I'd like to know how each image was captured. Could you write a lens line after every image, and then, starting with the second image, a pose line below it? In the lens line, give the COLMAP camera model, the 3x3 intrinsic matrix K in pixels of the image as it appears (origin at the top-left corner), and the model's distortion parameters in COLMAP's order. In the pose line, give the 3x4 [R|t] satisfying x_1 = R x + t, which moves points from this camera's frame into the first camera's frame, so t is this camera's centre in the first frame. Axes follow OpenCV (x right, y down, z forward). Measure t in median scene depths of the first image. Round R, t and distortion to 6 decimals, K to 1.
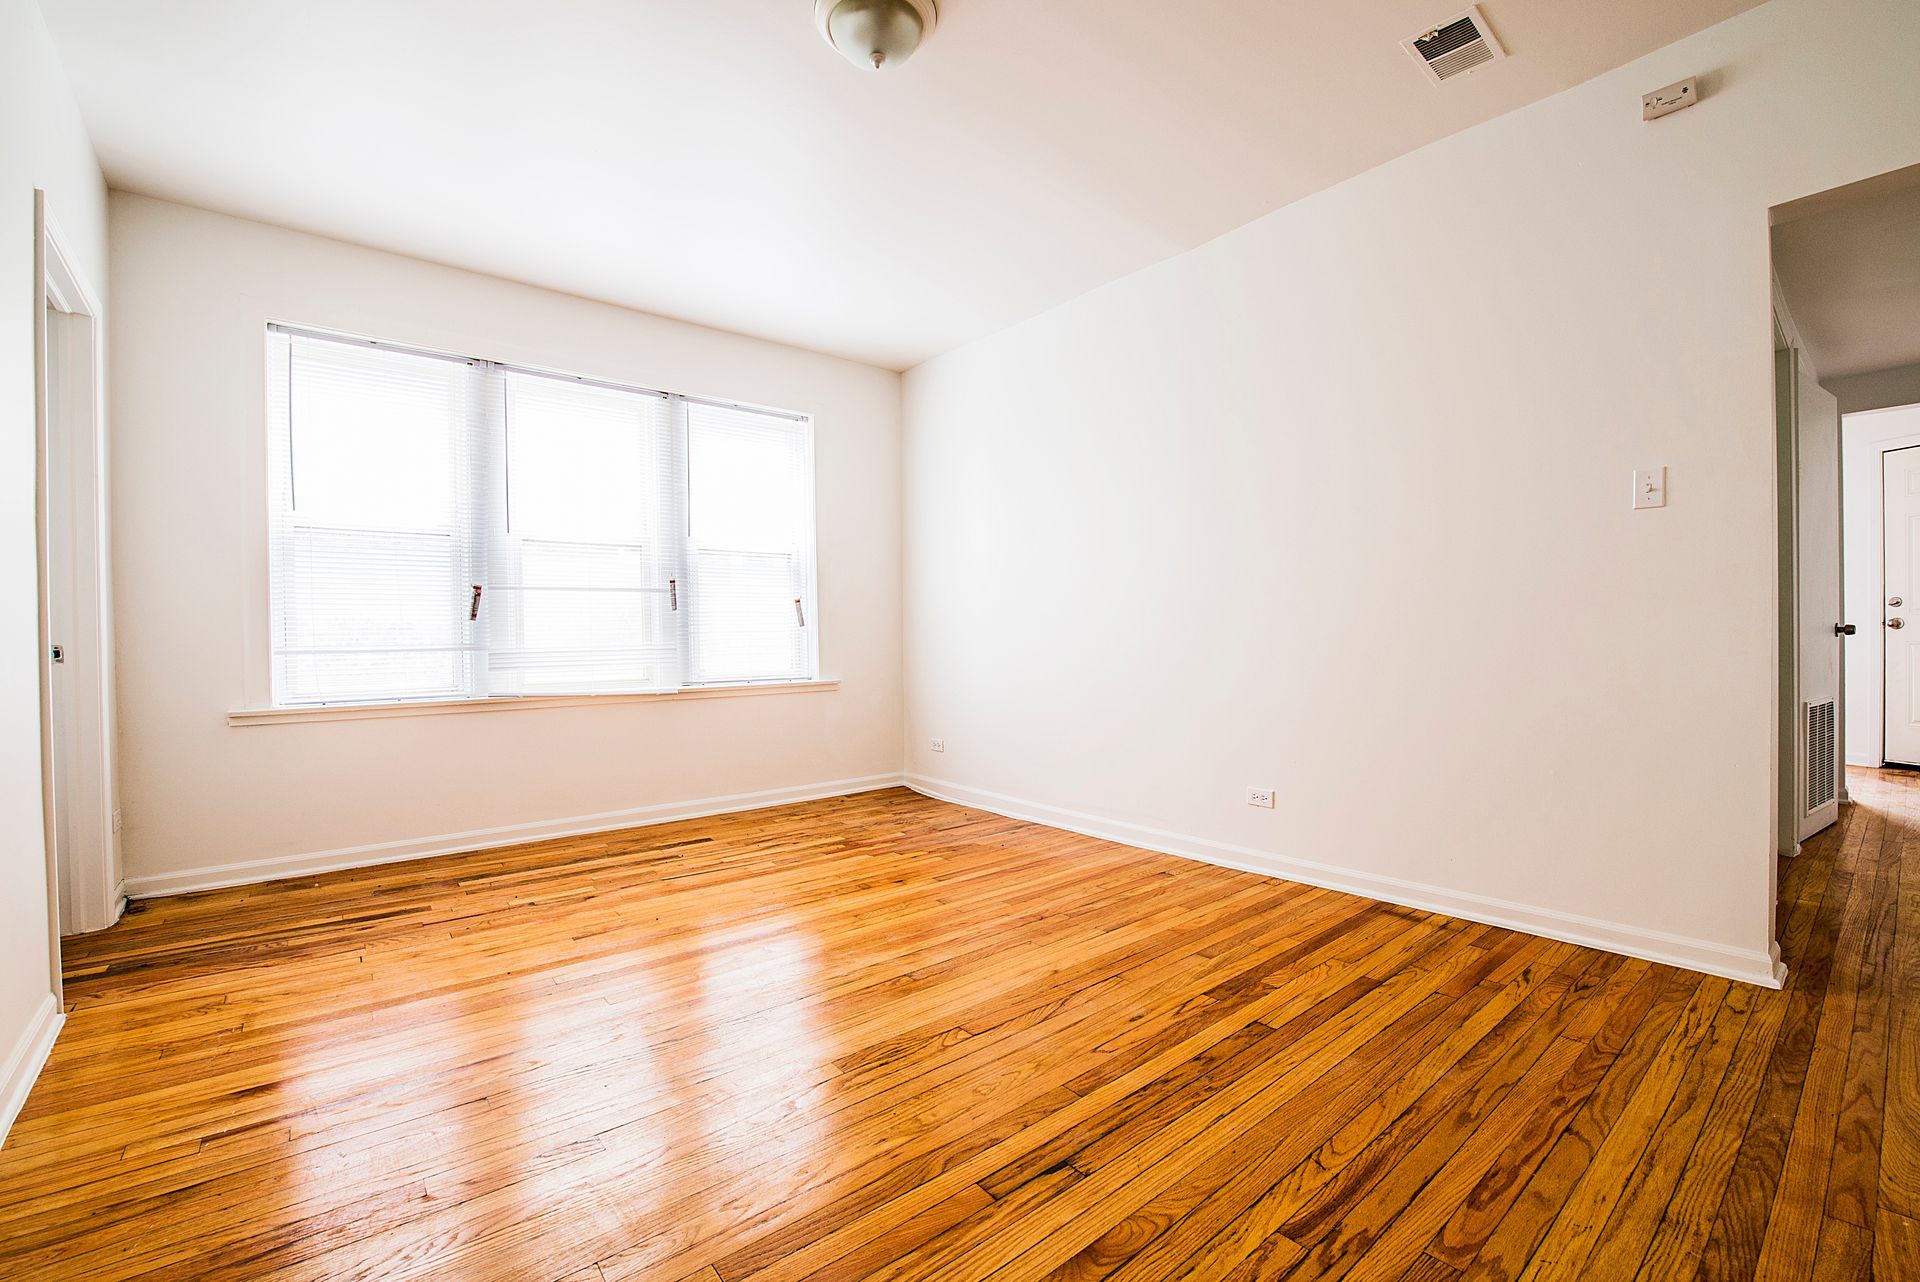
lens RADIAL K [[792.6, 0, 960.0], [0, 792.6, 641.0], [0, 0, 1]] dist [-0.016381, -0.000682]
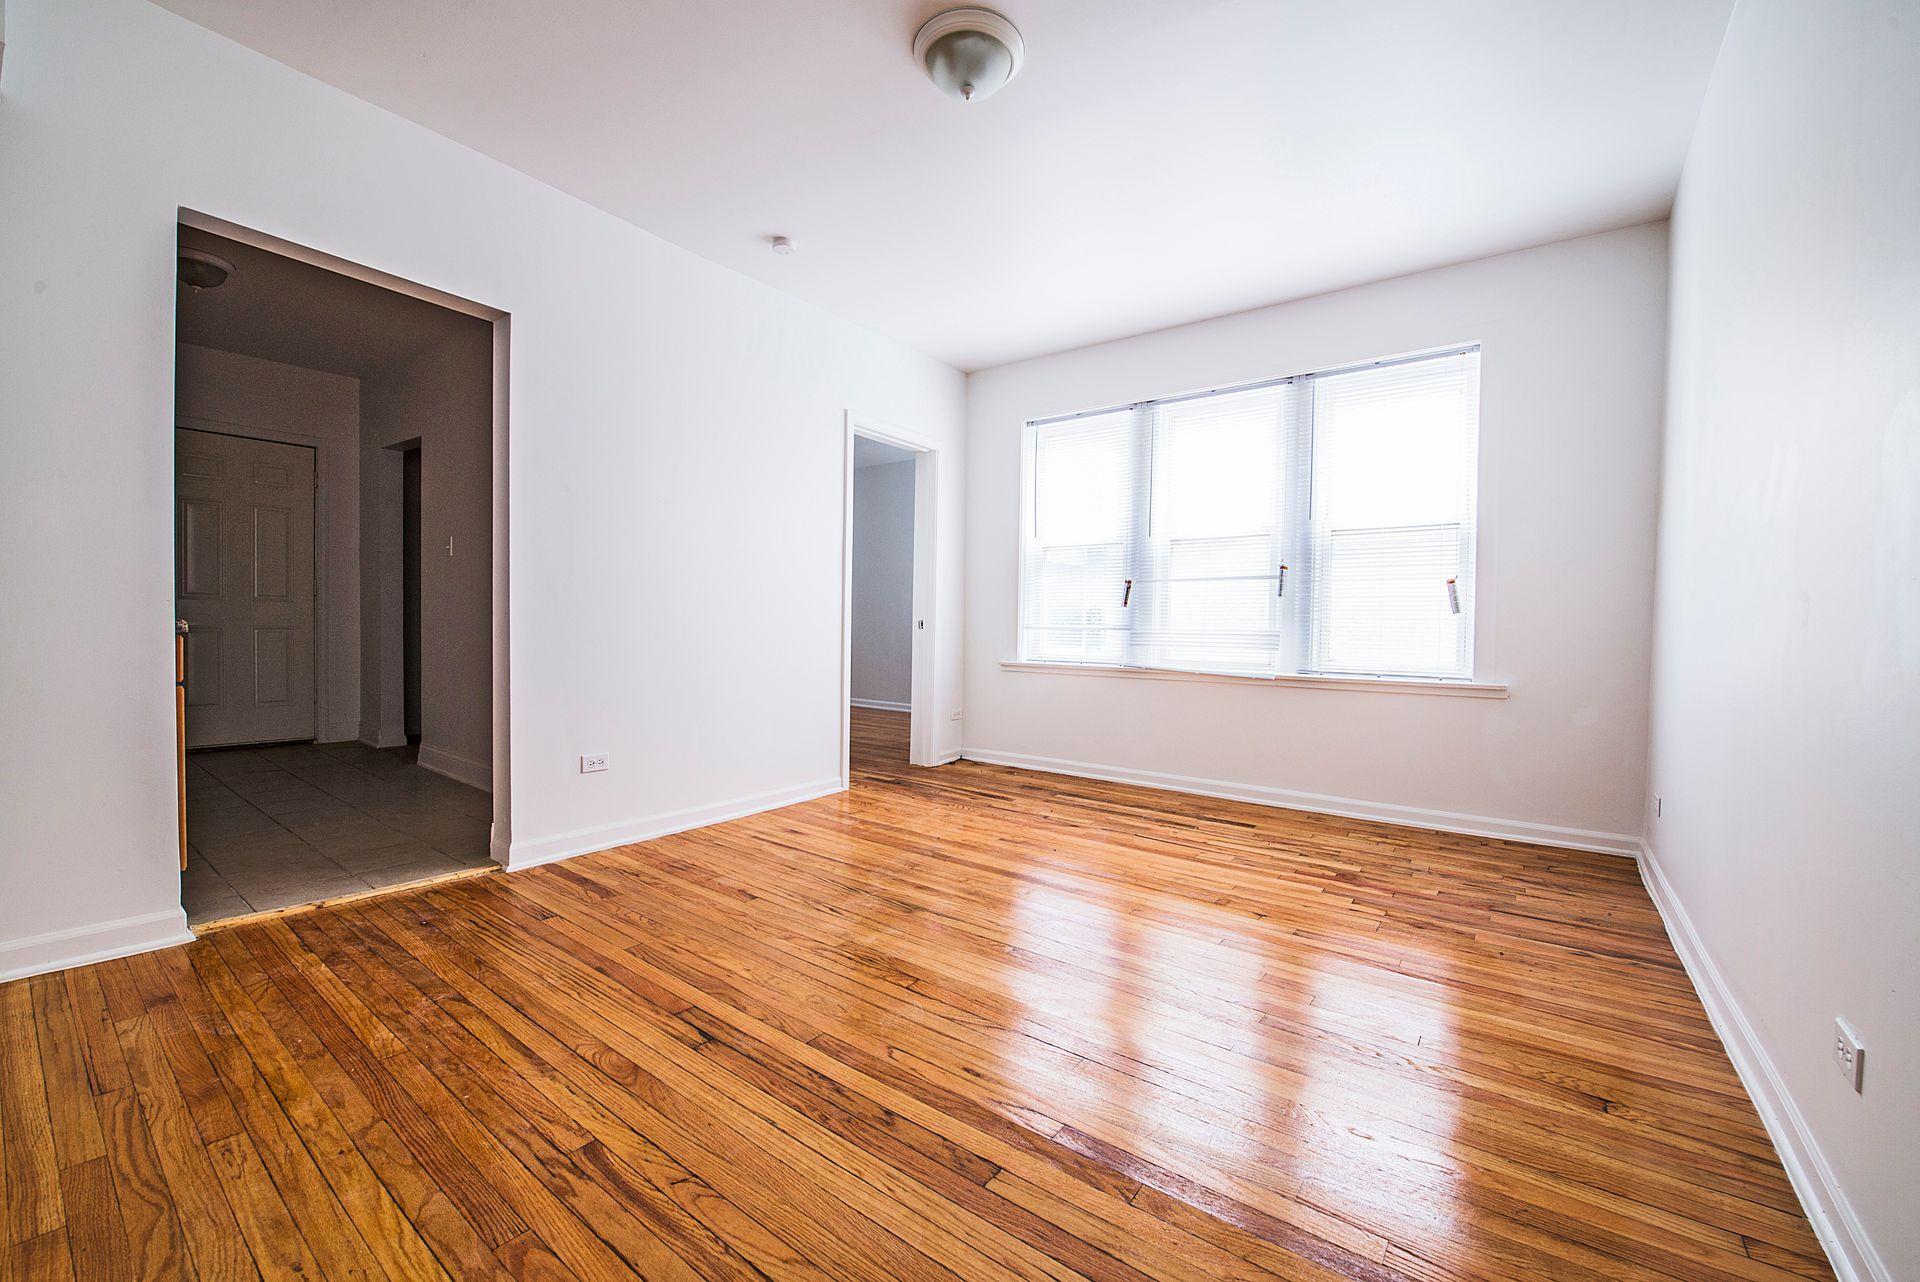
lens RADIAL K [[765.1, 0, 960.0], [0, 765.1, 641.0], [0, 0, 1]] dist [-0.014593, -0.002641]
pose [[0.243473, 0.038029, -0.969162, 0.580863], [-0.023214, 0.999173, 0.033375, -0.006511], [0.969630, 0.014372, 0.244155, 0.456248]]
